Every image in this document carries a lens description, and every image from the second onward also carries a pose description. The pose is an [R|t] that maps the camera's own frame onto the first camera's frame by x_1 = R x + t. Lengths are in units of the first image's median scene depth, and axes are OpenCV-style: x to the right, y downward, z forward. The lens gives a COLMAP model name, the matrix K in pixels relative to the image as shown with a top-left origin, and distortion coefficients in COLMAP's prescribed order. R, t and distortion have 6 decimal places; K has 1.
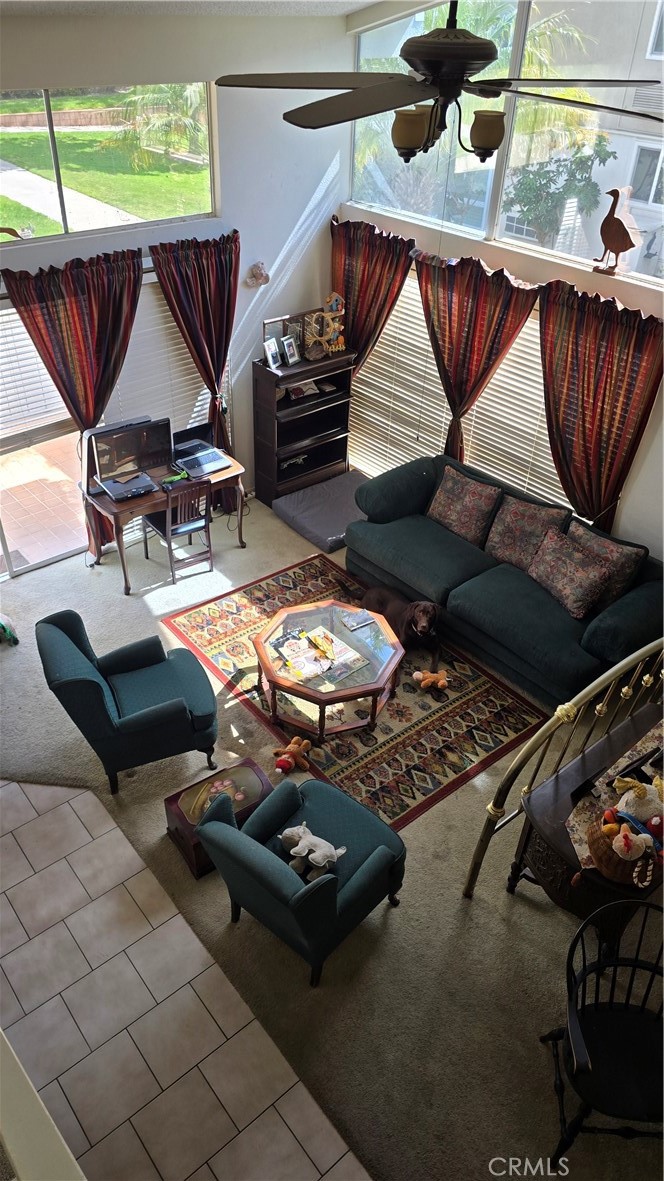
lens RADIAL K [[745.8, 0, 332.0], [0, 745.8, 590.5], [0, 0, 1]] dist [0.111032, -0.120052]
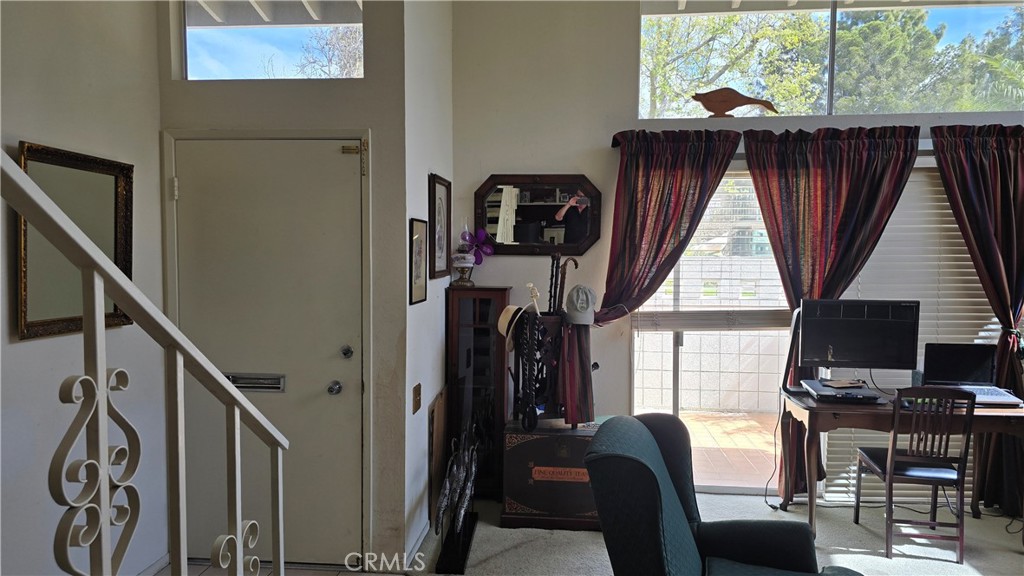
lens RADIAL K [[680.6, 0, 512.0], [0, 680.6, 288.0], [0, 0, 1]] dist [0.081087, -0.090855]
pose [[0.689012, 0.001900, -0.724748, -0.006303], [-0.401625, 0.833410, -0.379637, 0.166728], [0.603291, 0.552651, 0.574993, 0.381837]]
